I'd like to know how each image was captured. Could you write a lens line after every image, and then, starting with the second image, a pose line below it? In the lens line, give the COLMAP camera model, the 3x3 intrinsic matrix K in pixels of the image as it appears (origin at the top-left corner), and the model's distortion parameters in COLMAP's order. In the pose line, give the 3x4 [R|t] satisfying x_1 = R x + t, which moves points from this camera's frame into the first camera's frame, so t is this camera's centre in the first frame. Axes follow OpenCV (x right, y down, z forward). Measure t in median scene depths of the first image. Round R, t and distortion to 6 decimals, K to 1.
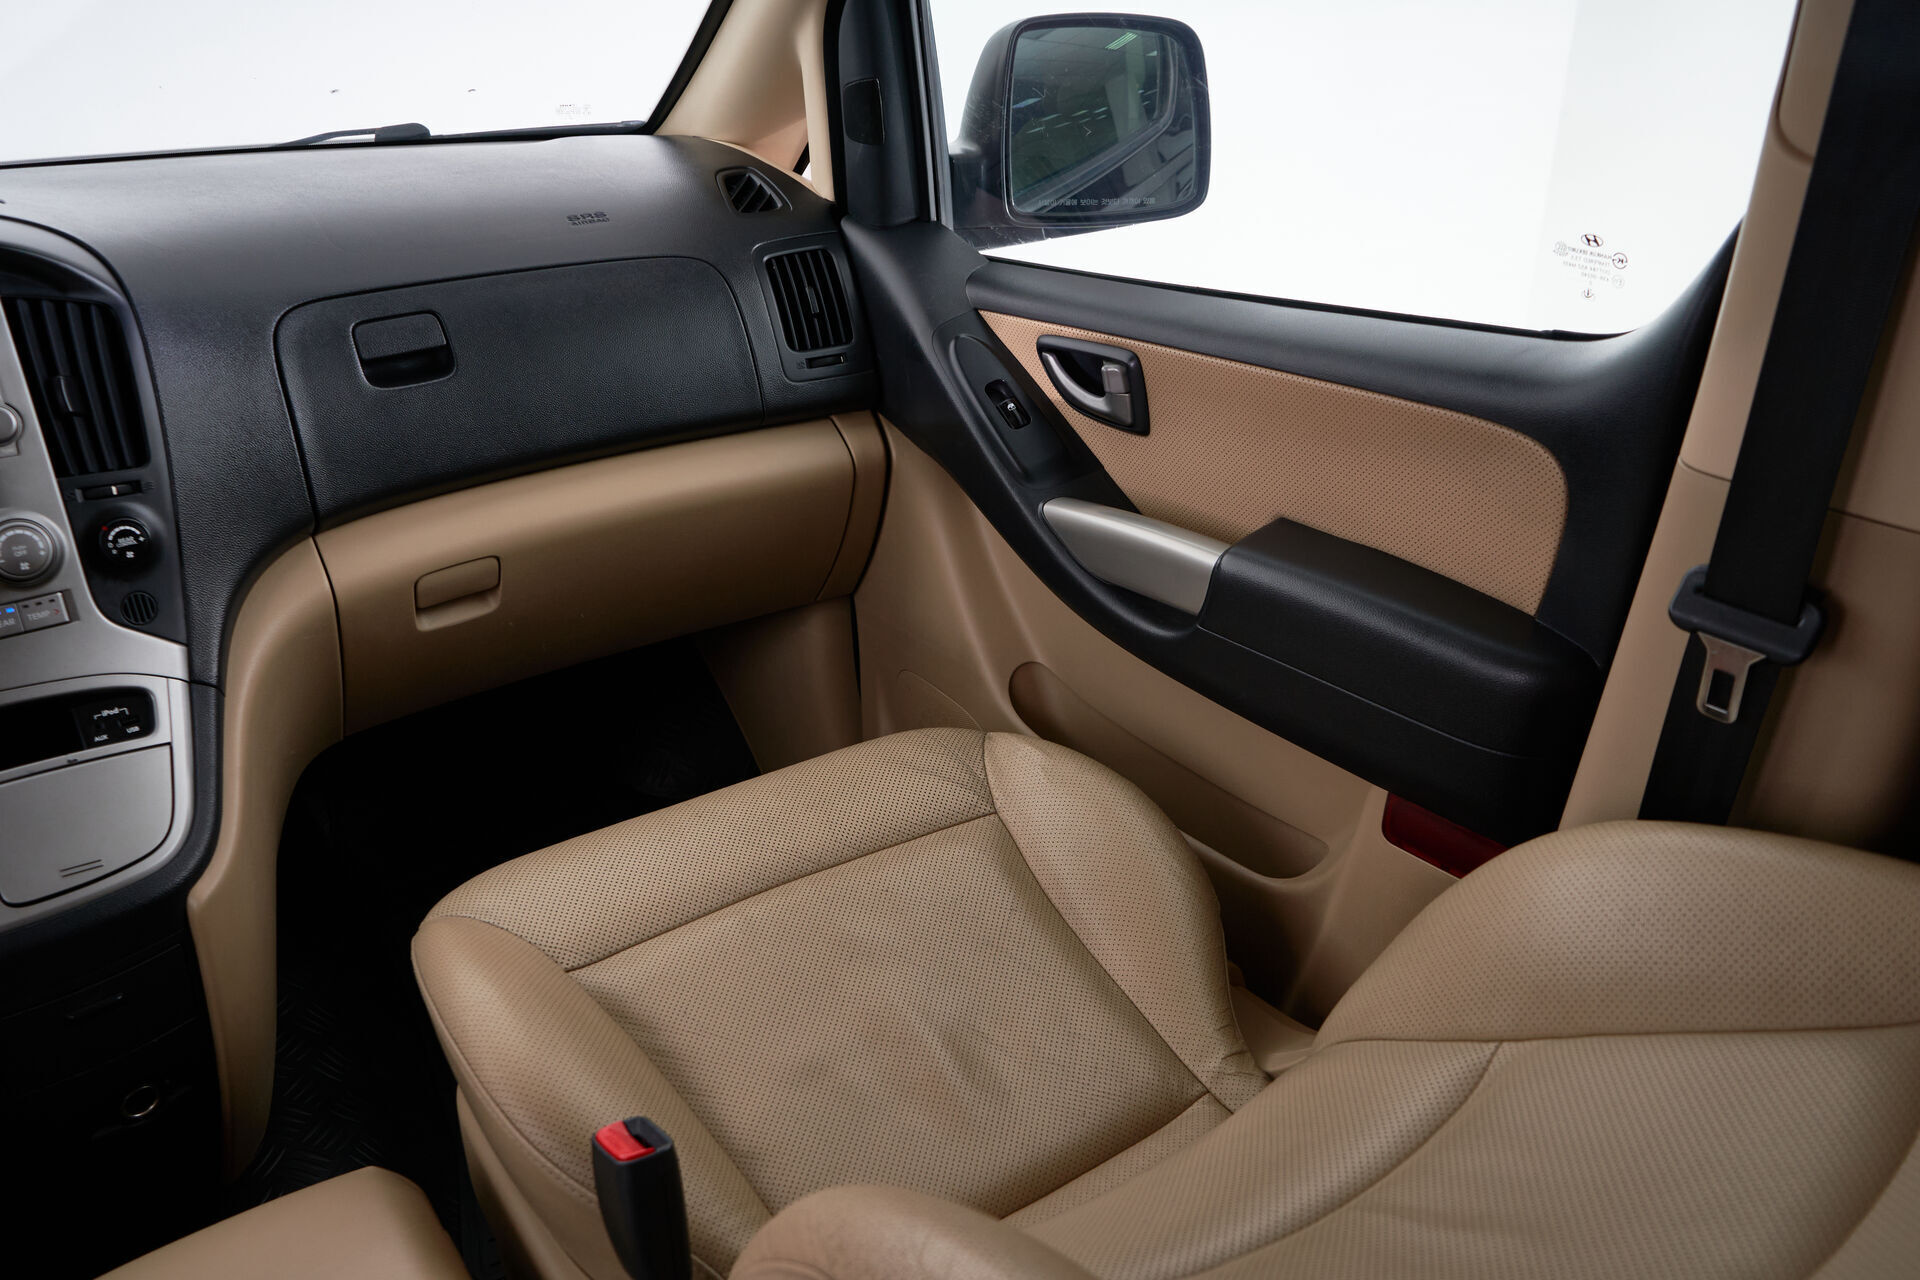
lens RADIAL K [[1572.8, 0, 958.7], [0, 1572.8, 638.0], [0, 0, 1]] dist [0.003078, -0.004412]
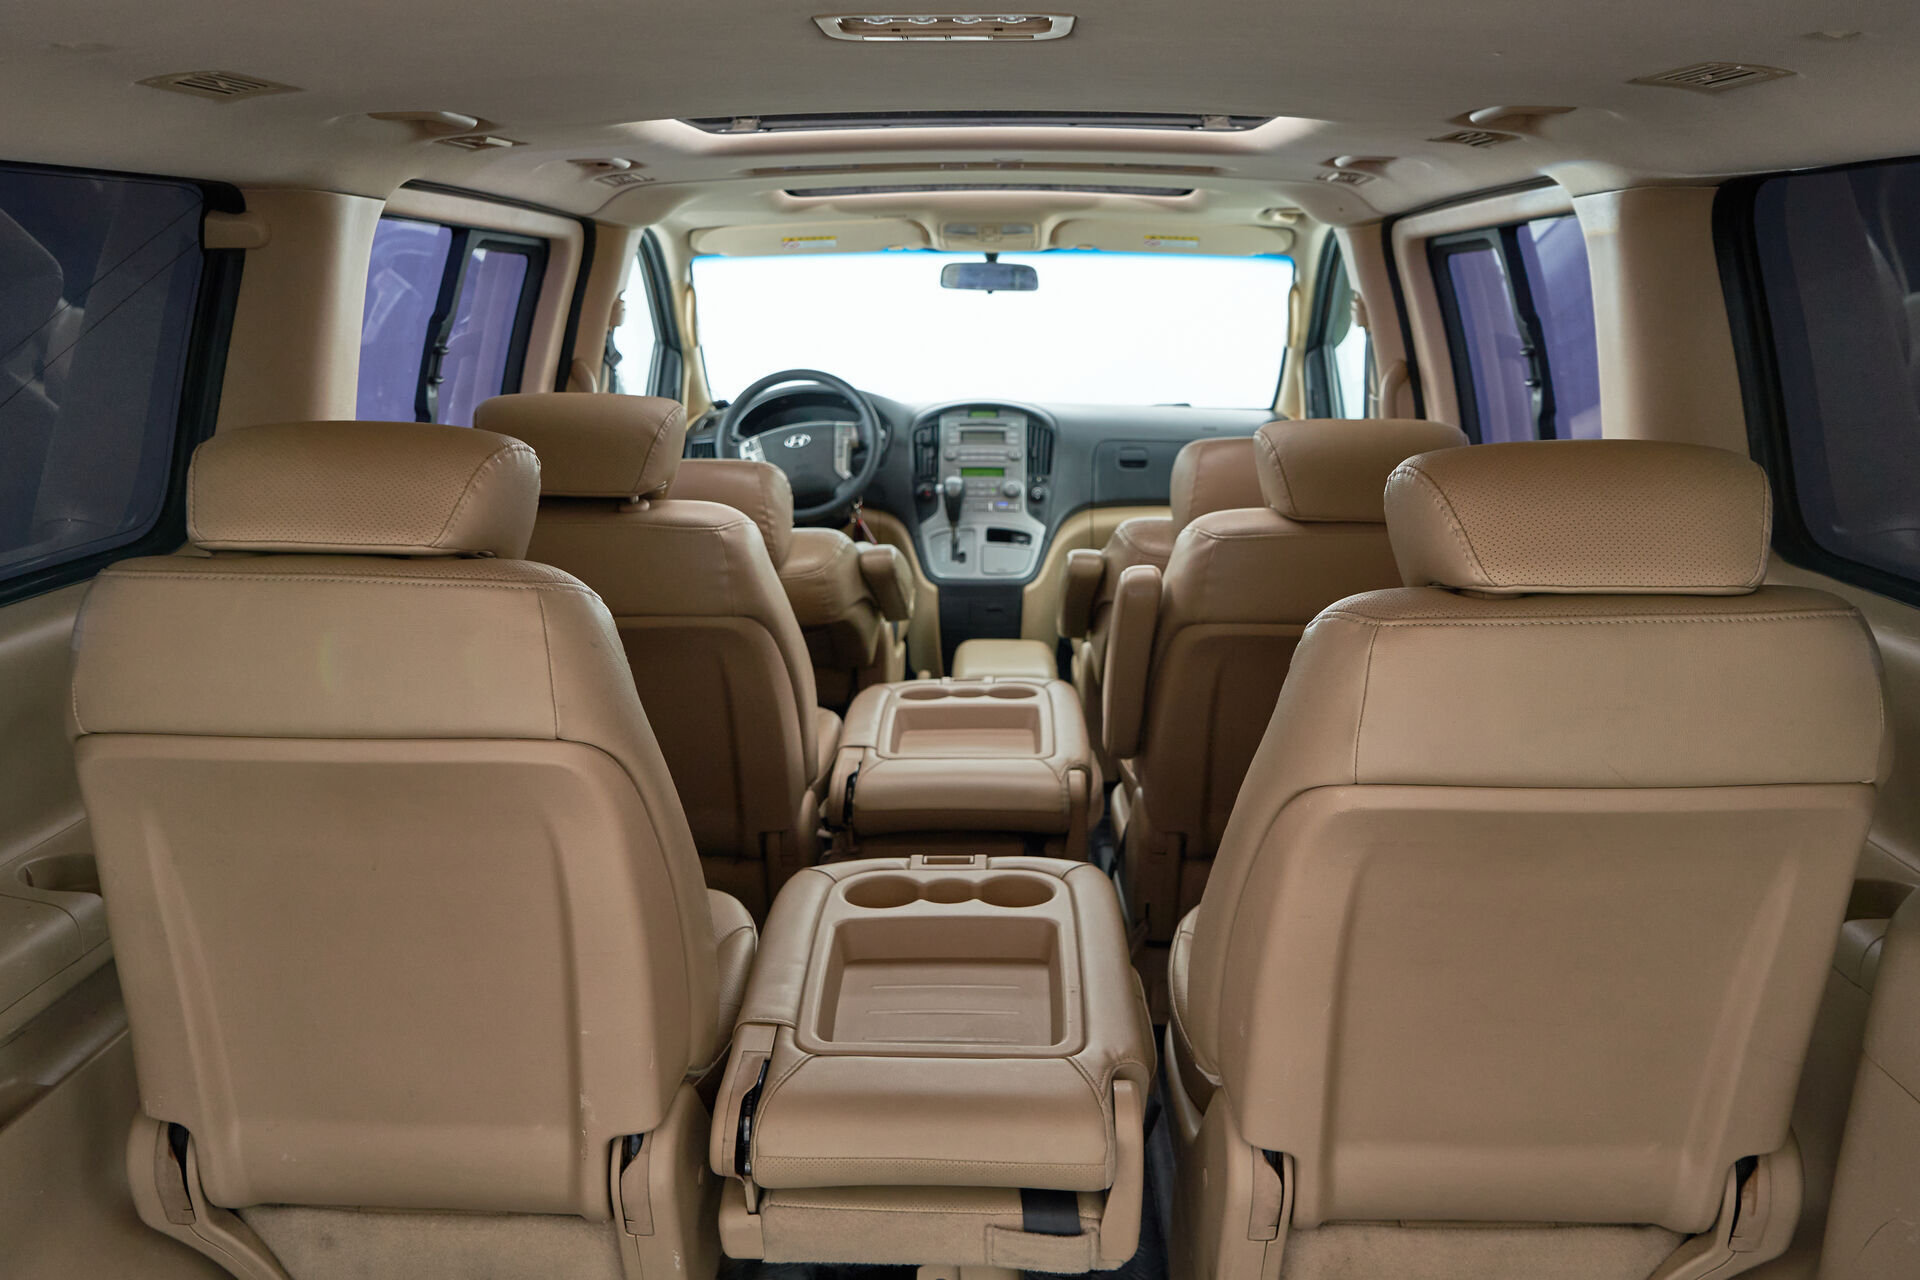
lens RADIAL K [[1561.7, 0, 959.1], [0, 1561.7, 643.4], [0, 0, 1]] dist [0.004042, -0.006807]
pose [[0.798807, 0.143353, -0.584258, 1.361246], [-0.271320, 0.952659, -0.137210, 0.754828], [0.536929, 0.268125, 0.799885, -1.723946]]
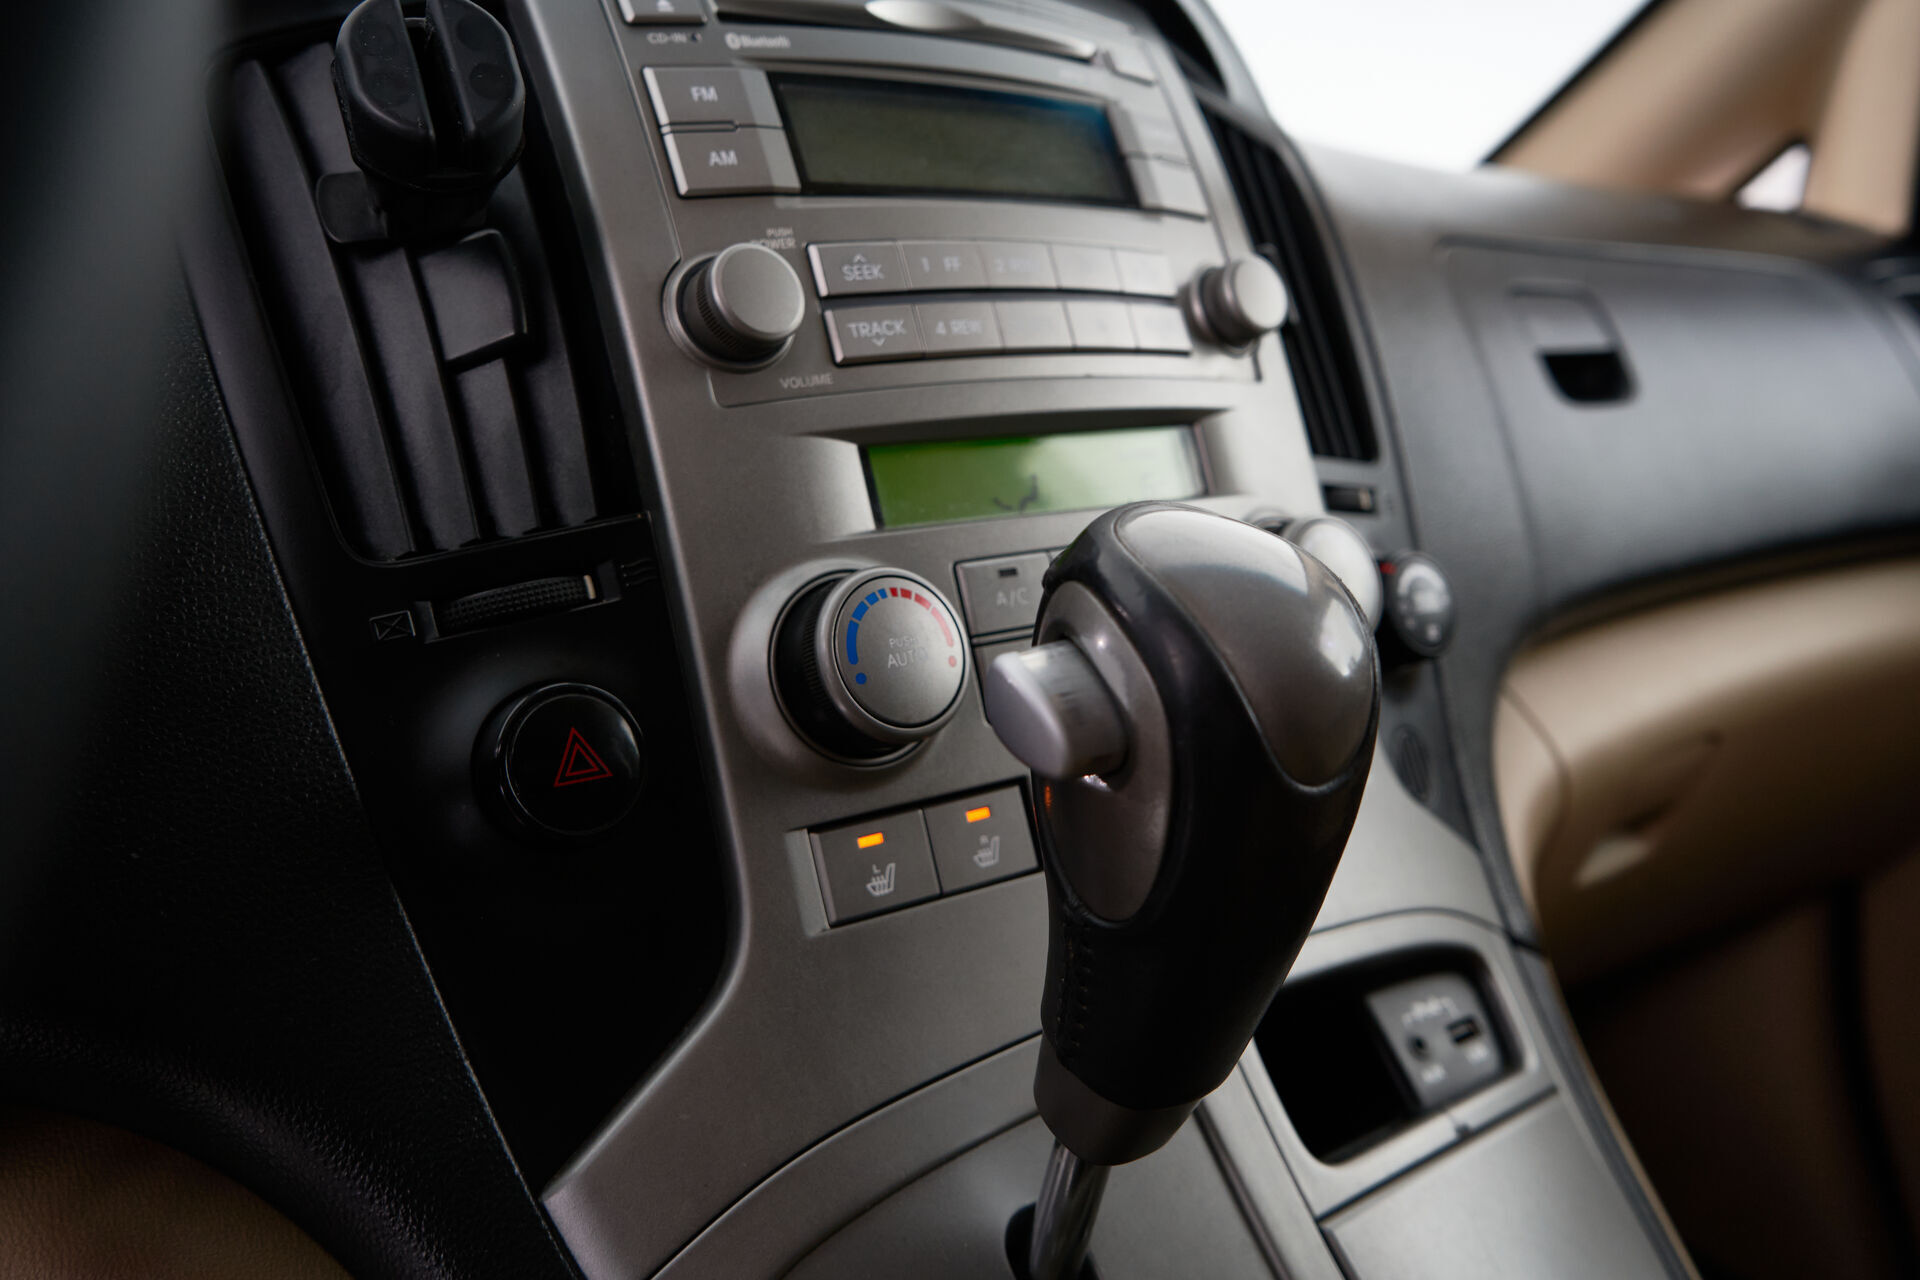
lens RADIAL K [[1600.9, 0, 955.7], [0, 1600.9, 642.2], [0, 0, 1]] dist [0.017316, 0.001142]
pose [[0.998948, -0.021255, 0.040637, -0.650581], [0.031343, 0.963286, -0.266643, 0.060305], [-0.033477, 0.267636, 0.962938, 0.561623]]
